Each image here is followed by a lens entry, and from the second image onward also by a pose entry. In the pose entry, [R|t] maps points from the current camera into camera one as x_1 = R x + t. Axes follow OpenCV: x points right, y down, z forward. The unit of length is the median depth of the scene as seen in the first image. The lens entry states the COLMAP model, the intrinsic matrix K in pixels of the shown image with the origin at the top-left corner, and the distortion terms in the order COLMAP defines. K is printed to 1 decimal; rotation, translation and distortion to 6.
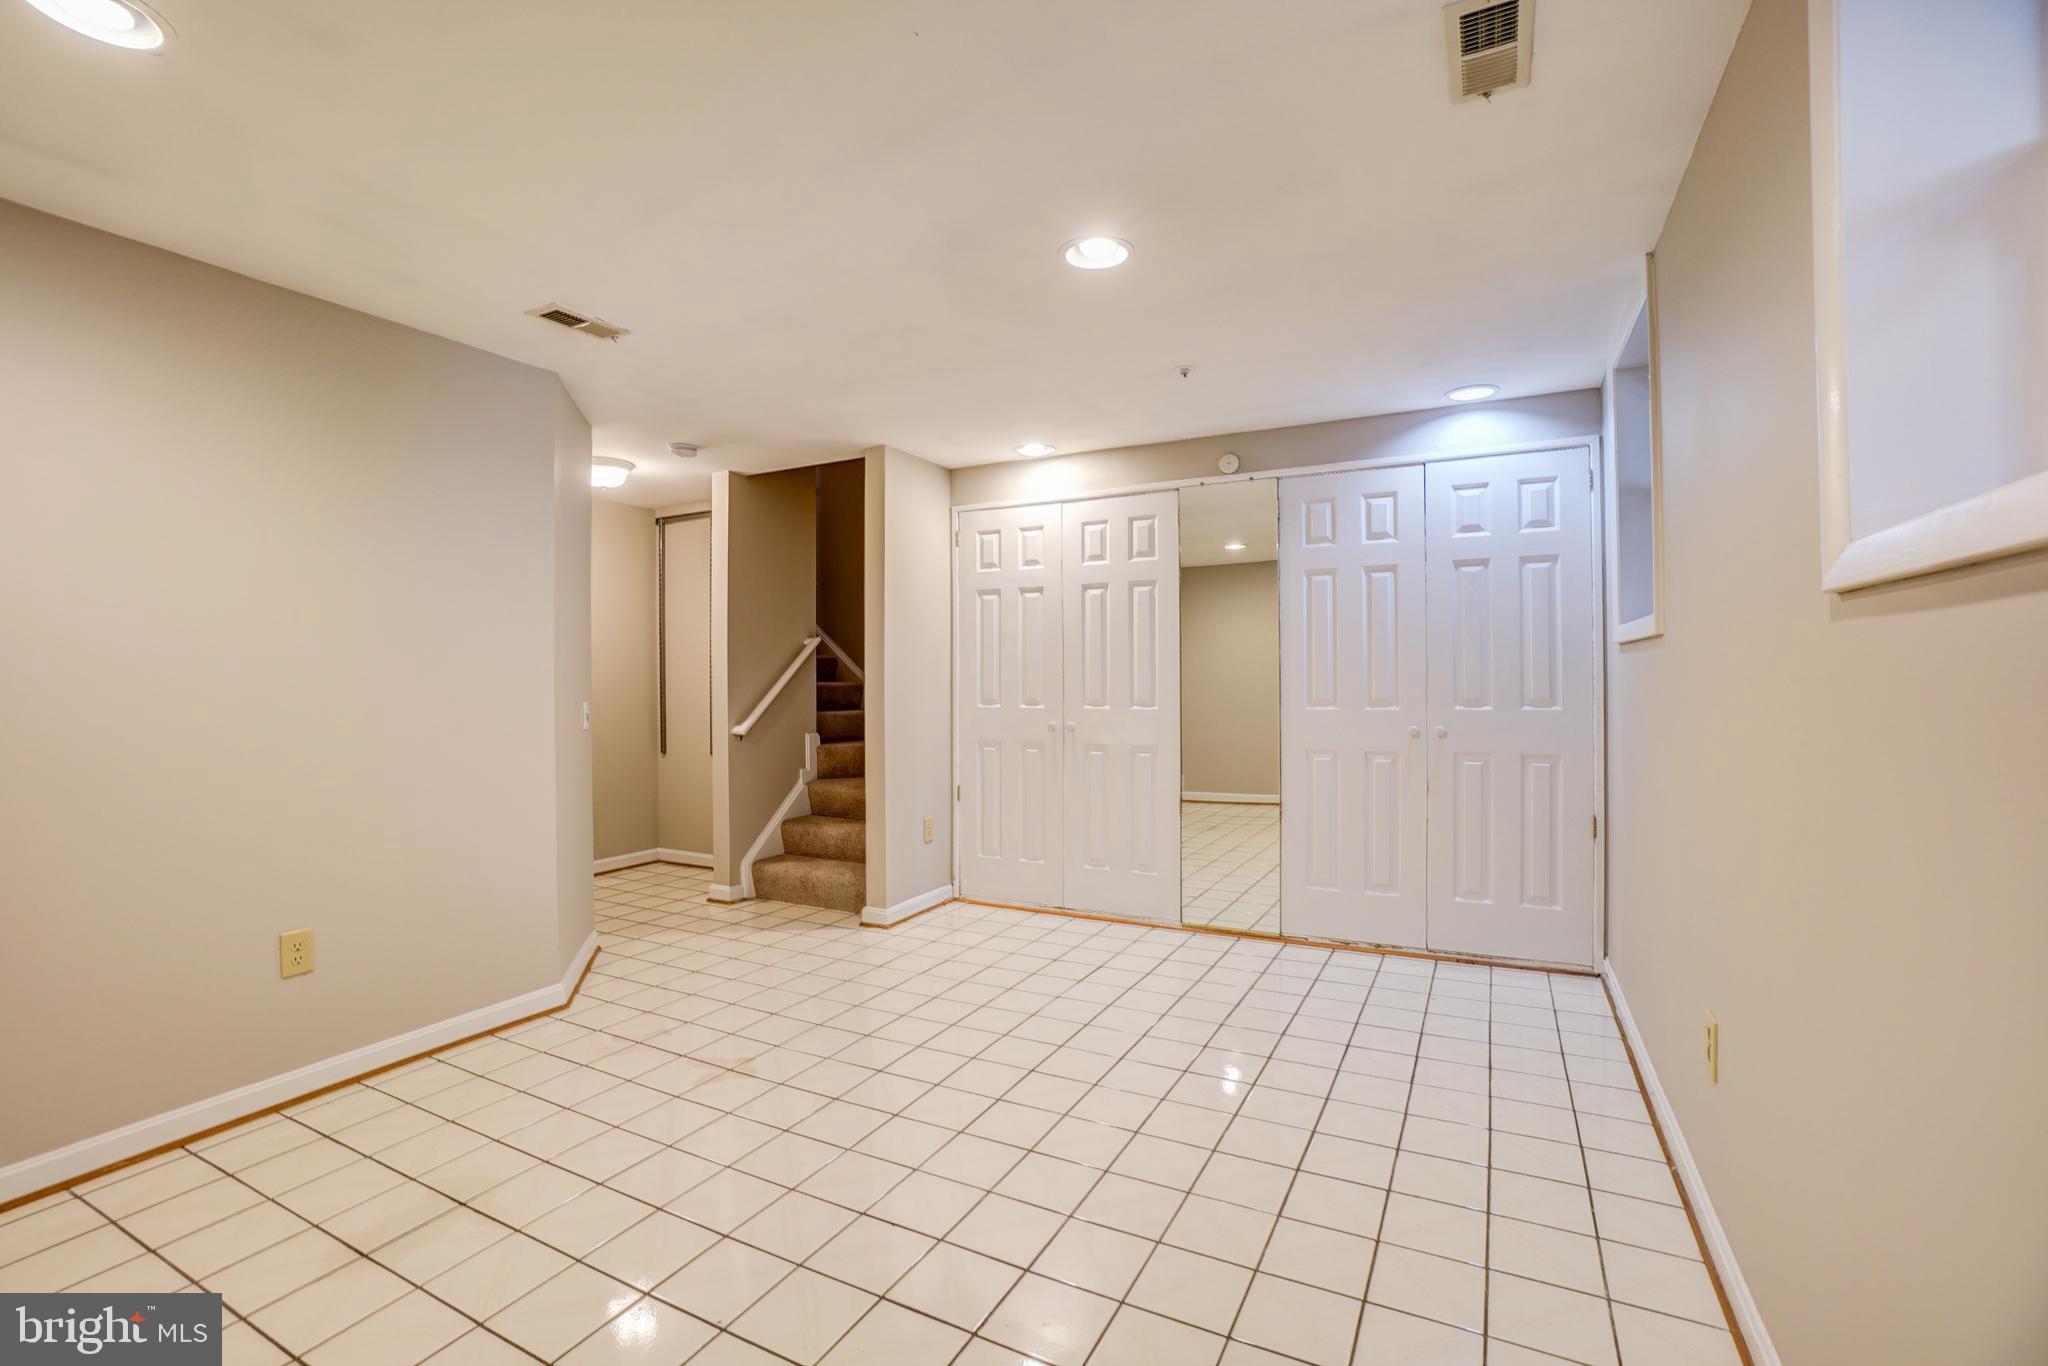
lens RADIAL K [[904.1, 0, 1018.1], [0, 904.1, 676.3], [0, 0, 1]] dist [-0.065889, 0.023662]
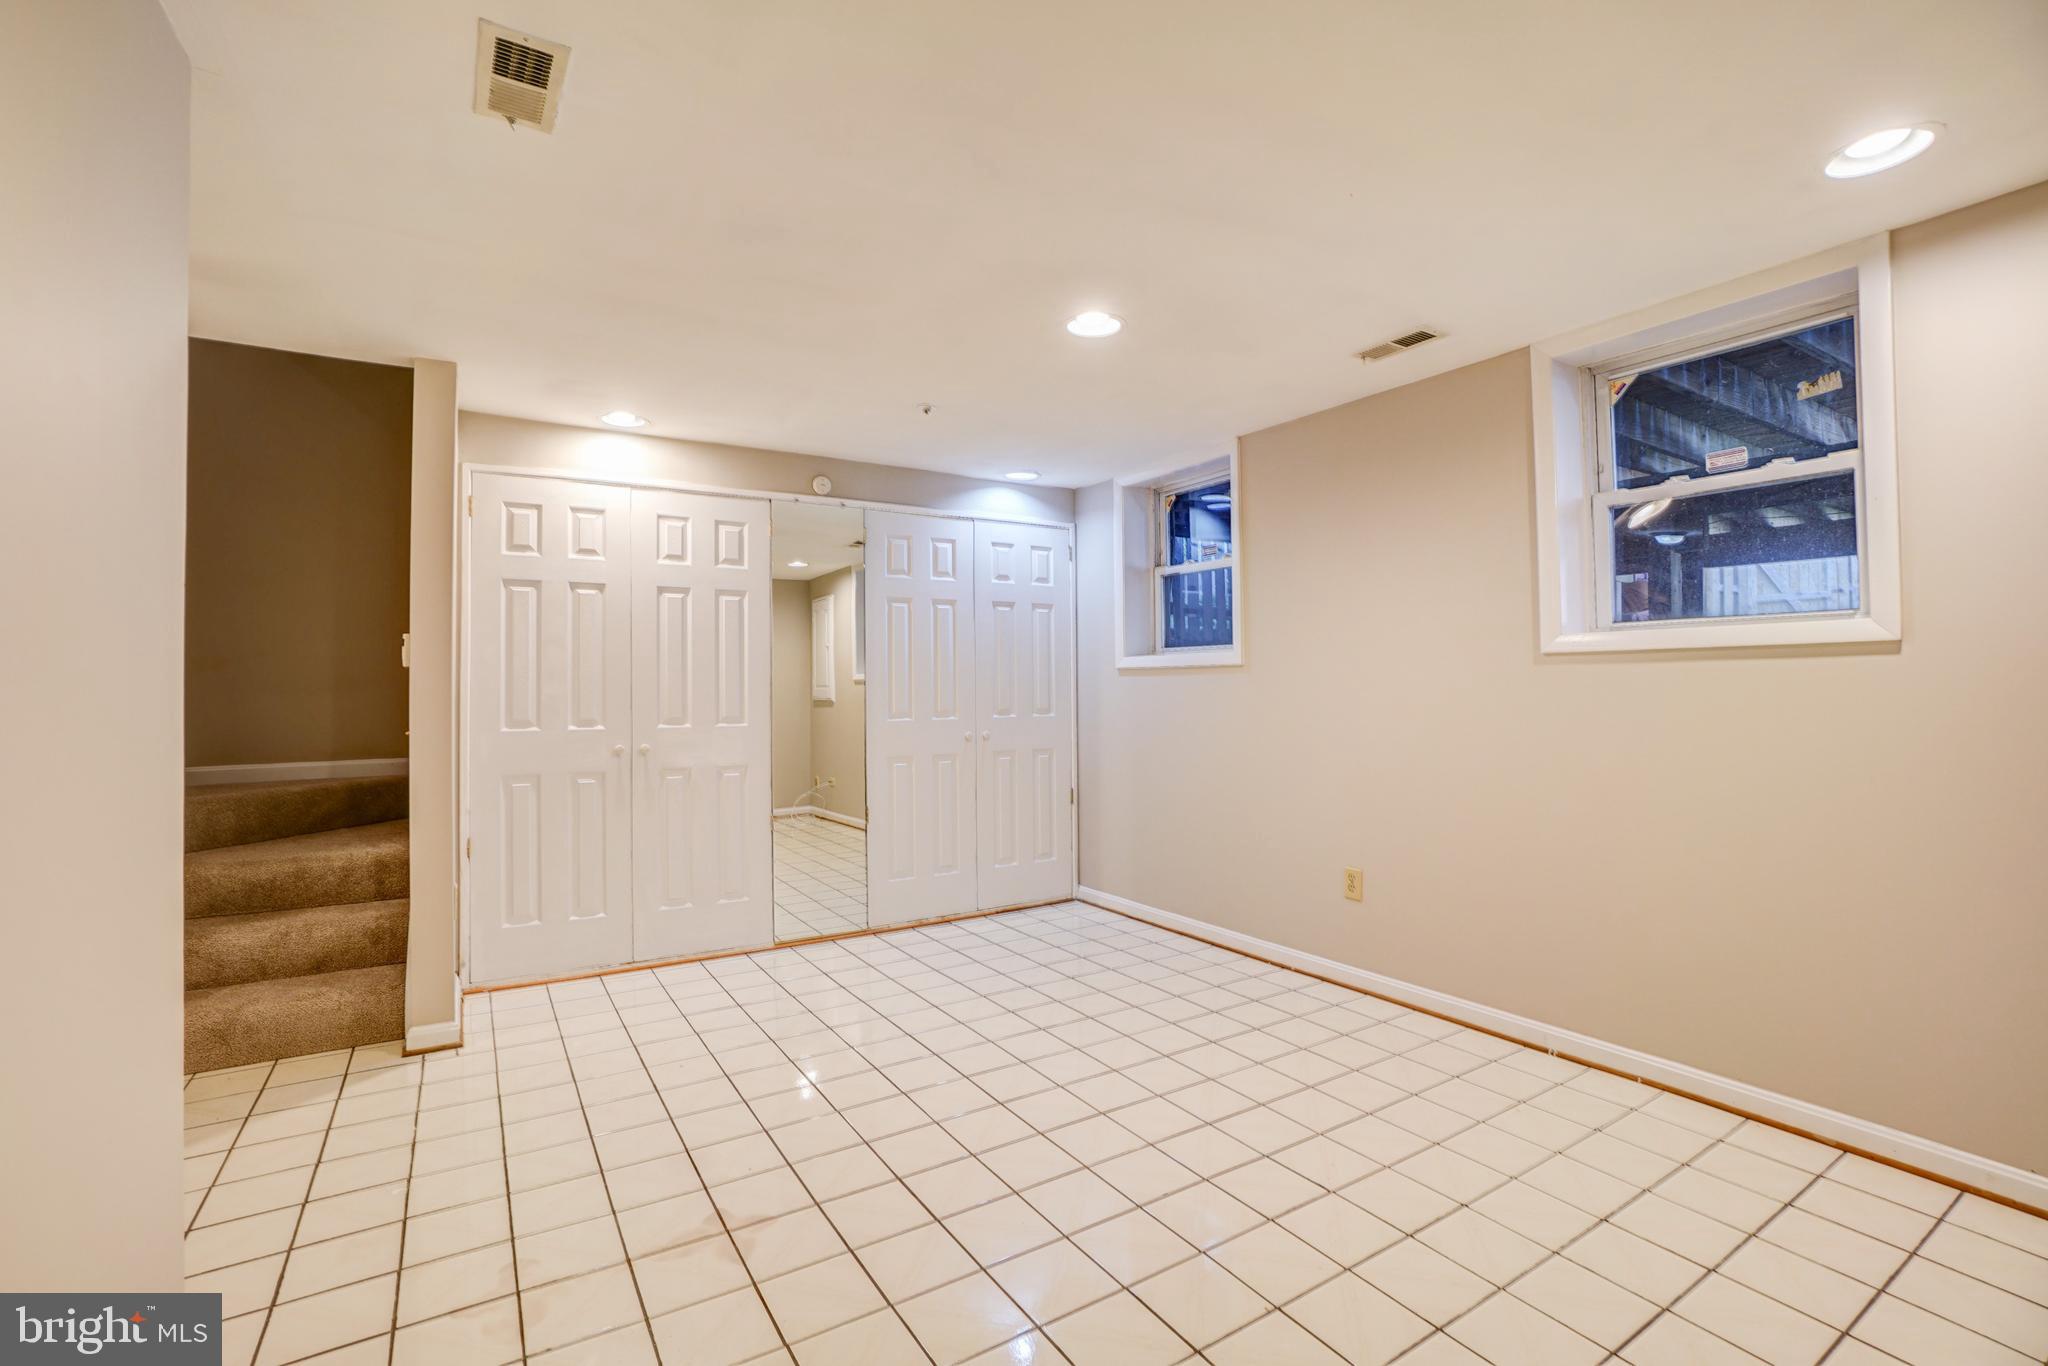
lens RADIAL K [[904.1, 0, 1018.1], [0, 904.1, 676.3], [0, 0, 1]] dist [-0.065889, 0.023662]
pose [[0.500502, 0.017868, 0.865551, -0.545527], [0.003611, 0.999735, -0.022727, 0.007243], [-0.865728, 0.014500, 0.500305, 0.284410]]
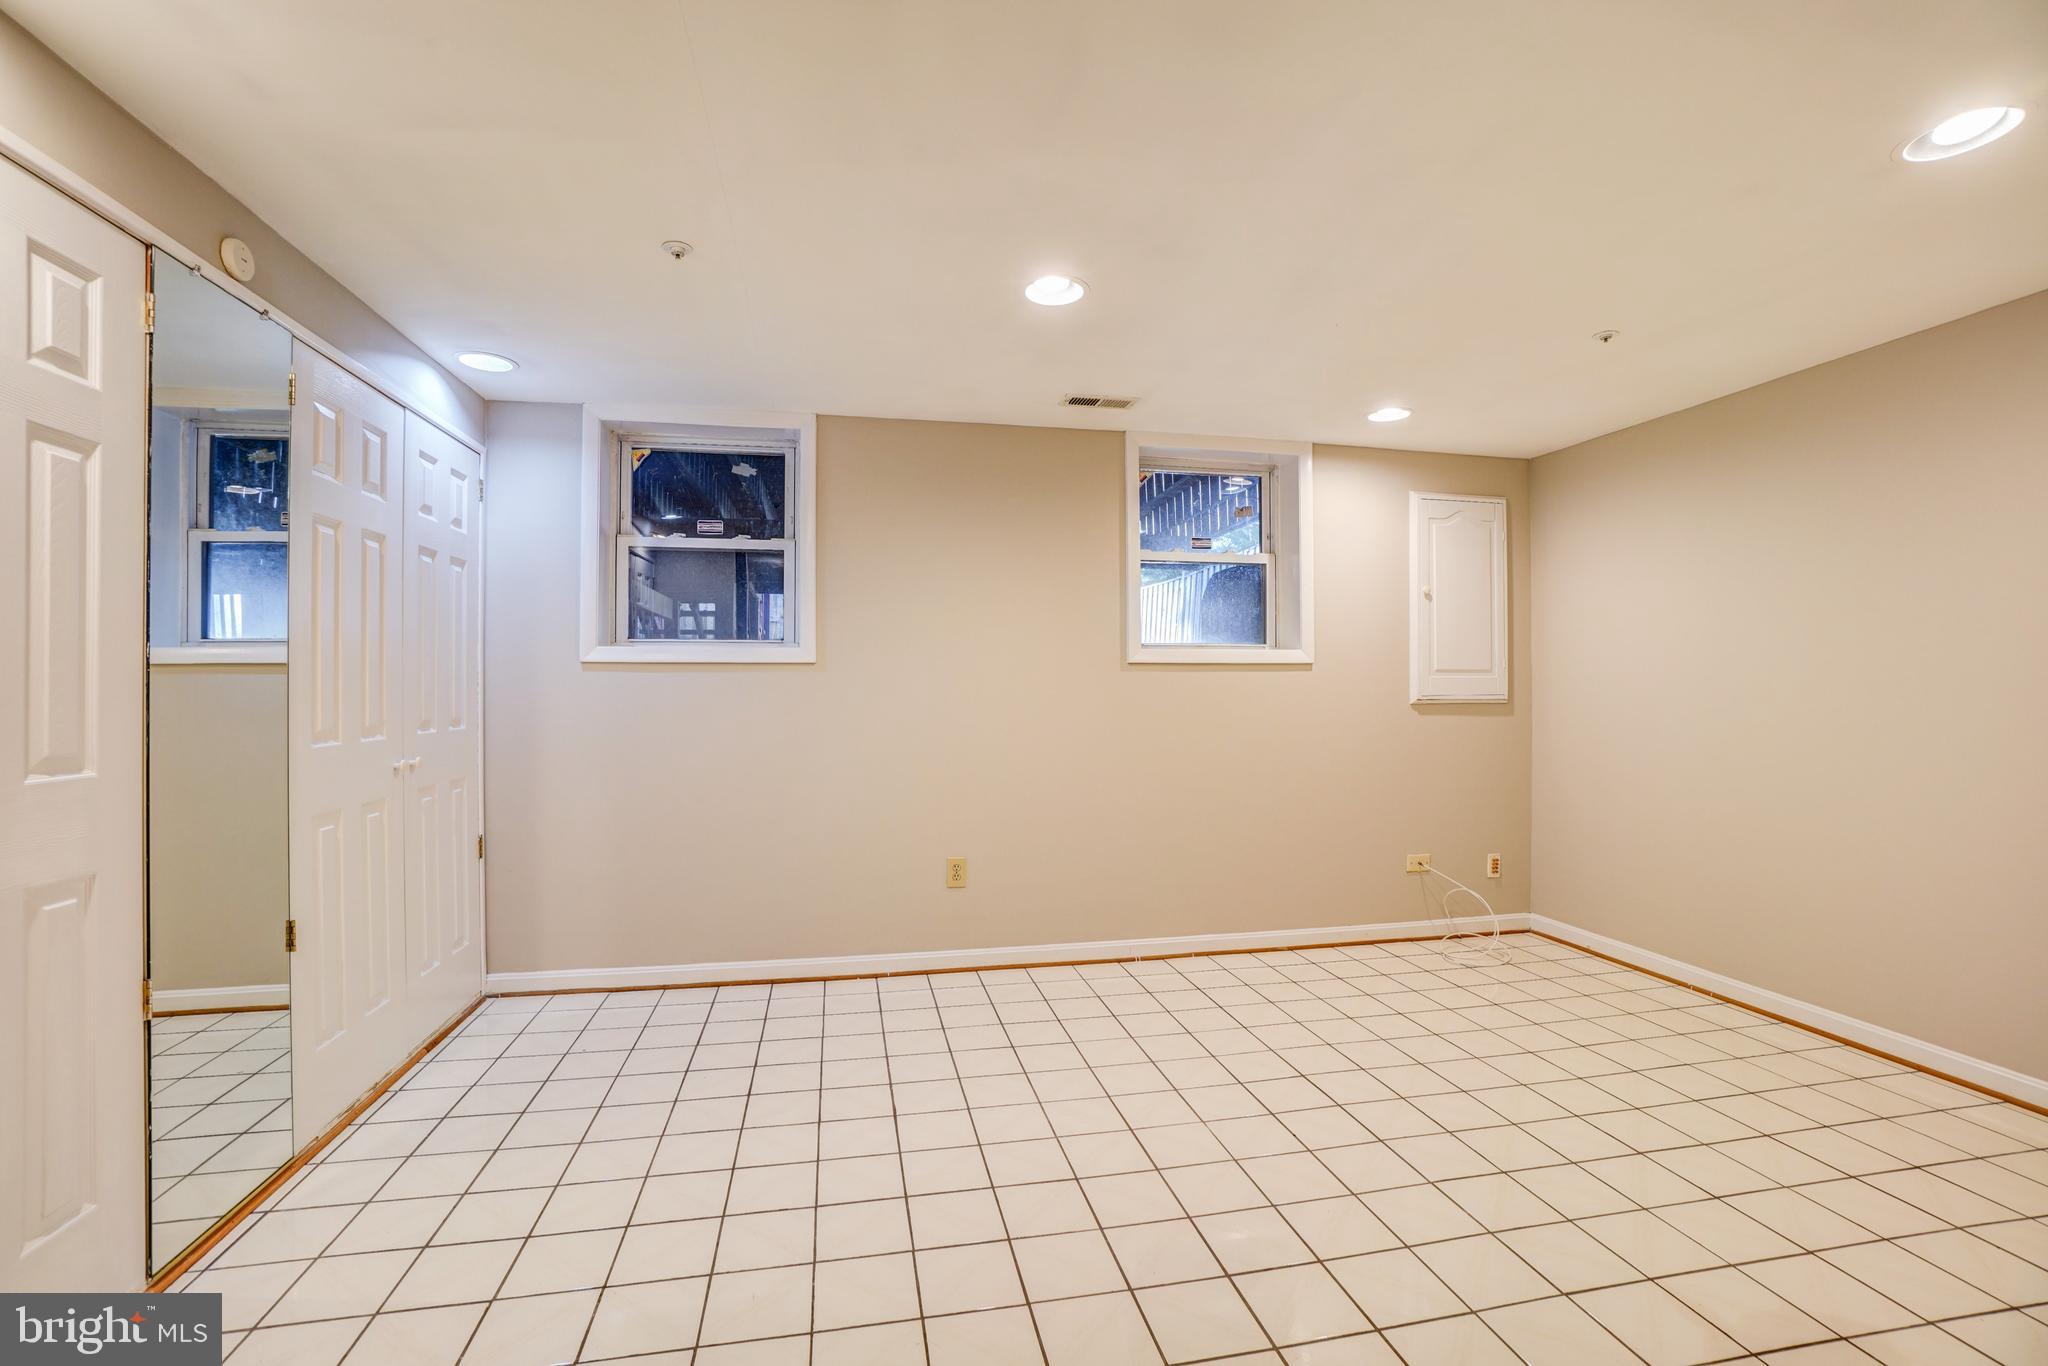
lens RADIAL K [[904.1, 0, 1018.1], [0, 904.1, 676.3], [0, 0, 1]] dist [-0.065889, 0.023662]
pose [[-0.632005, 0.019590, 0.774716, -0.398235], [0.009389, 0.999801, -0.017623, 0.004512], [-0.774907, -0.003864, -0.632063, 0.959638]]
